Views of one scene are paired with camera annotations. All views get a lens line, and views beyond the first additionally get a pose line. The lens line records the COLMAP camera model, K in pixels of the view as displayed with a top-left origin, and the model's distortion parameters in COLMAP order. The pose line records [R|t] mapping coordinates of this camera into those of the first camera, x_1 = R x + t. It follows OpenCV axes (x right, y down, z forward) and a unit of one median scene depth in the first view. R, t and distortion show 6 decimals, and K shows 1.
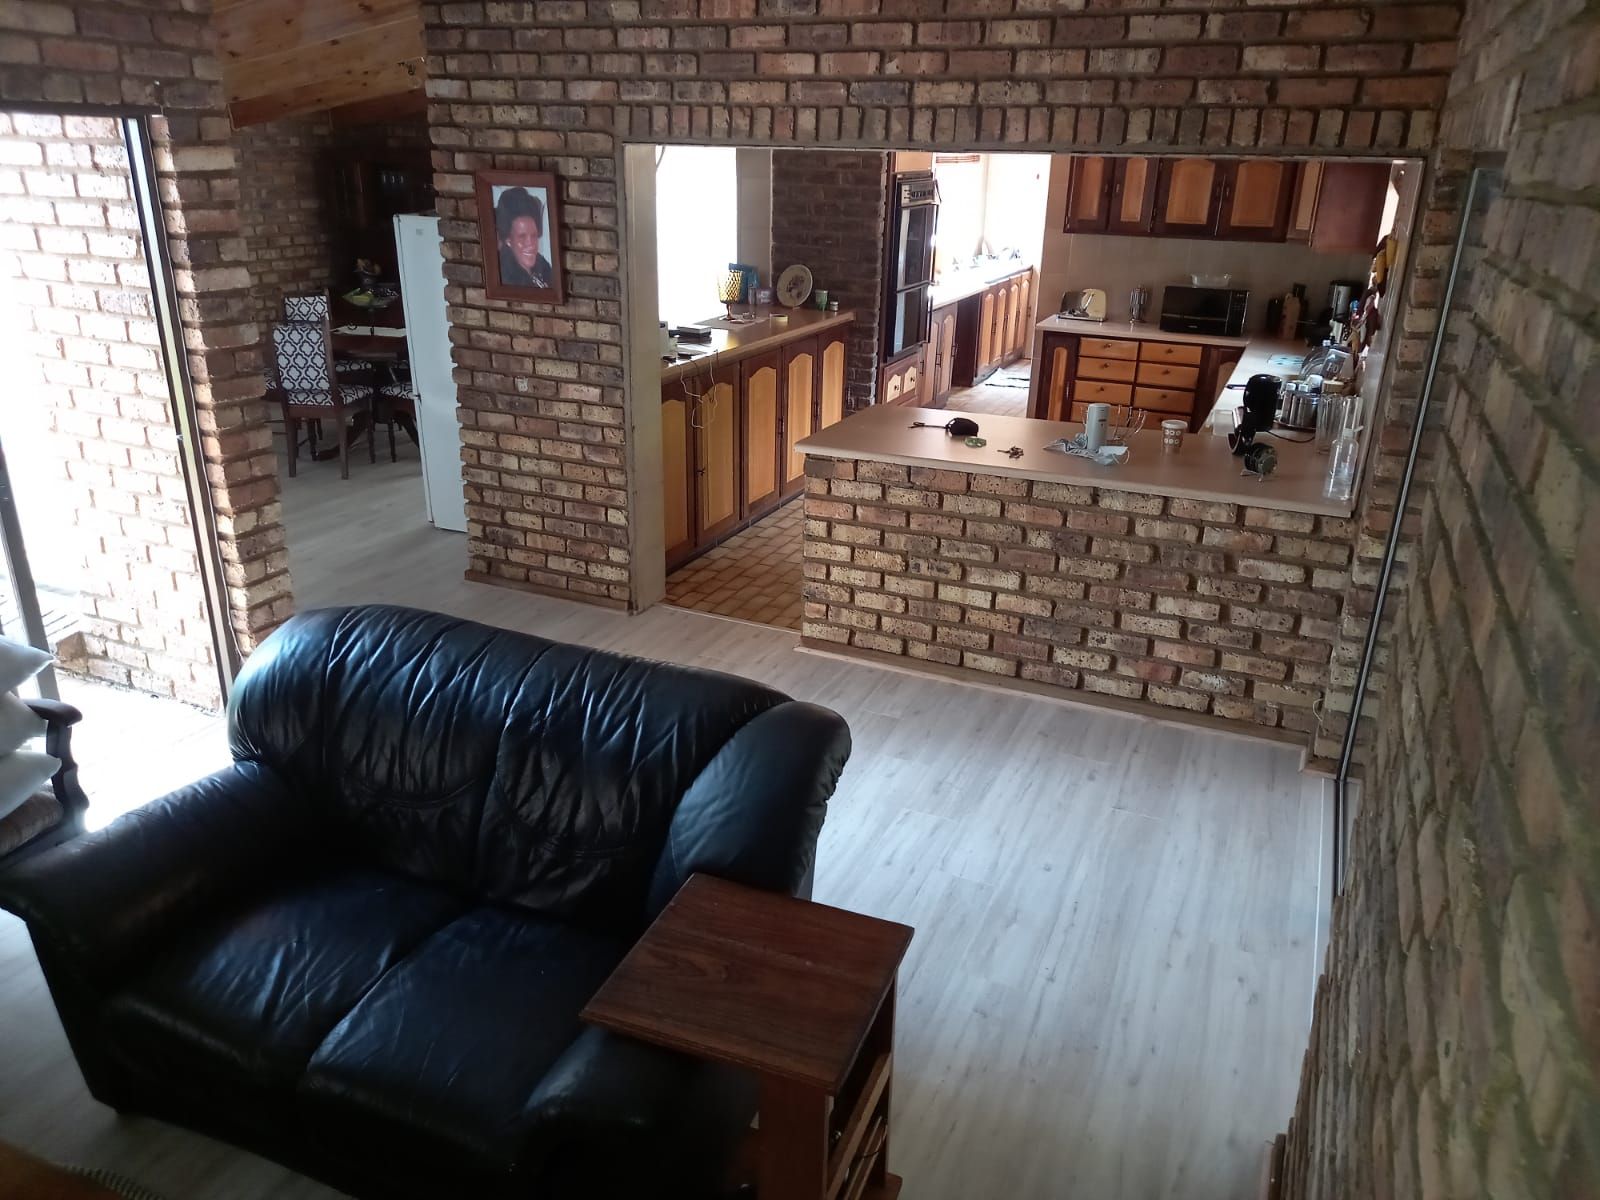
lens RADIAL K [[1171.4, 0, 800.0], [0, 1171.4, 600.0], [0, 0, 1]] dist [0.001946, -0.003949]
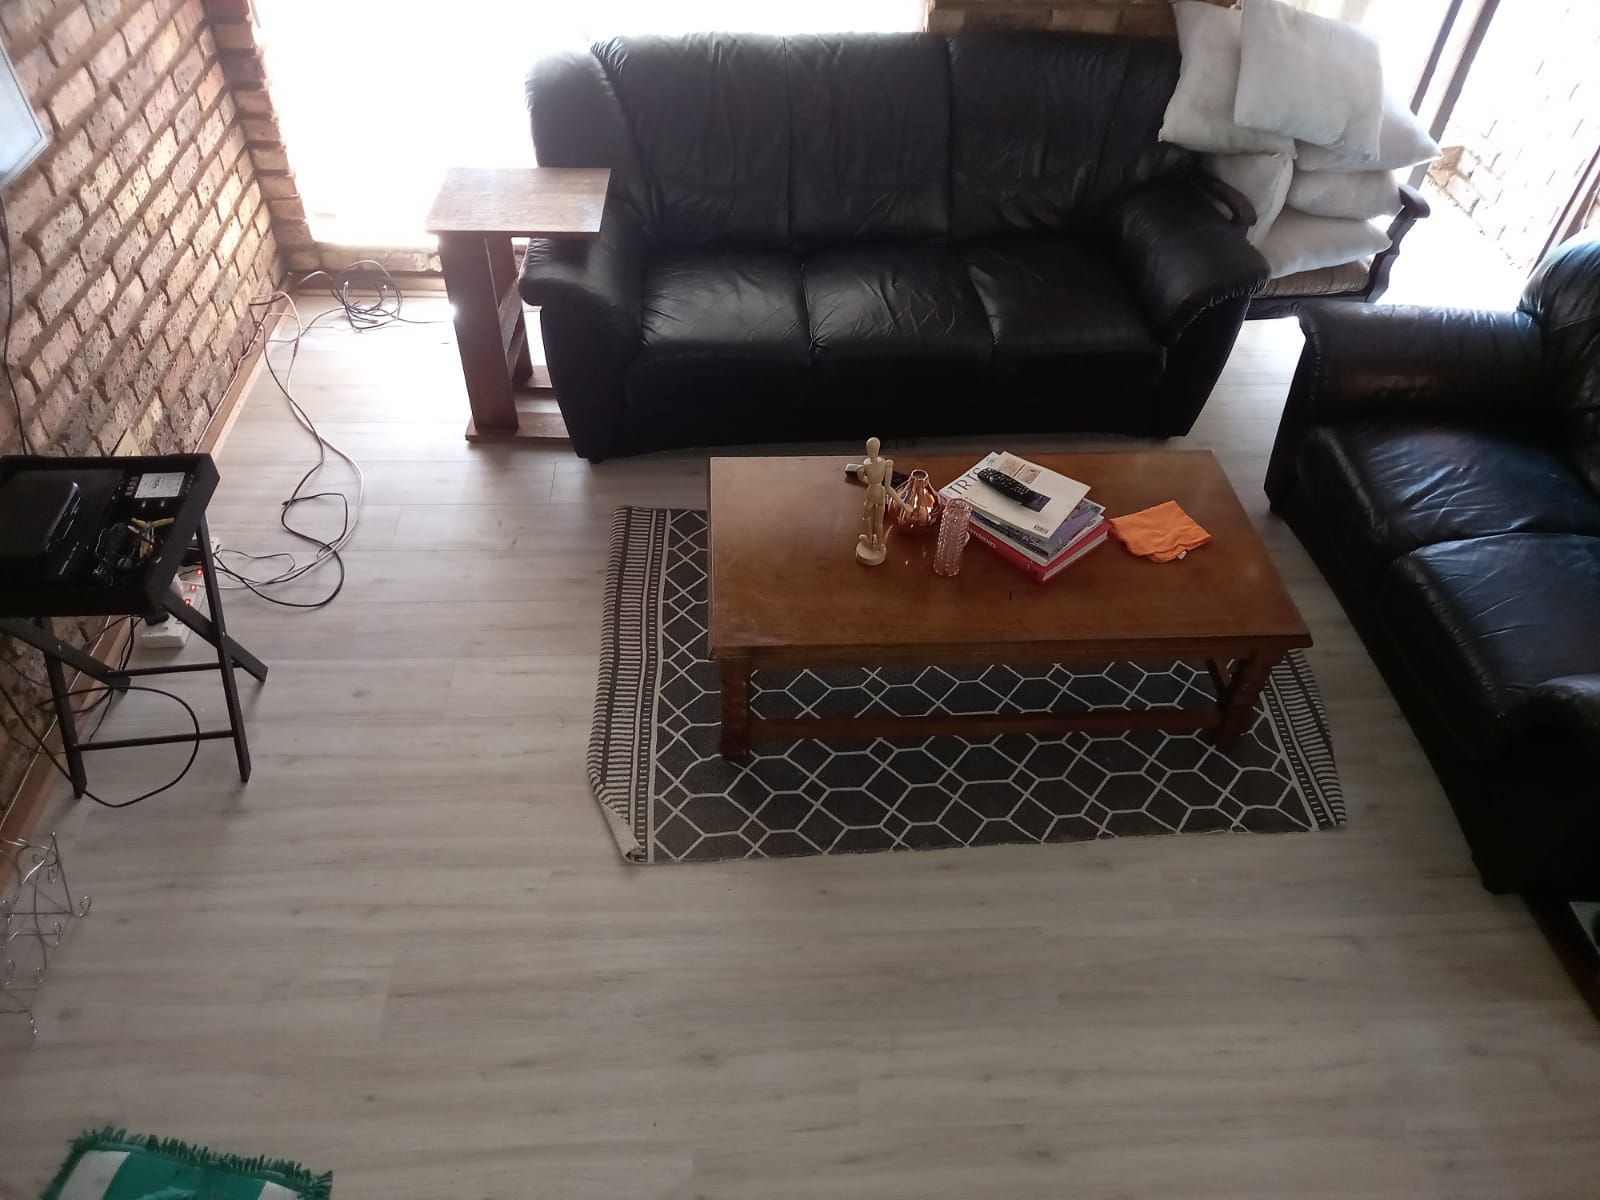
lens RADIAL K [[1171.4, 0, 800.0], [0, 1171.4, 600.0], [0, 0, 1]] dist [0.001946, -0.003949]
pose [[0.454626, 0.617976, -0.641421, 0.094549], [-0.342738, 0.786072, 0.514414, 0.017514], [0.822098, -0.014027, 0.569173, -0.201227]]
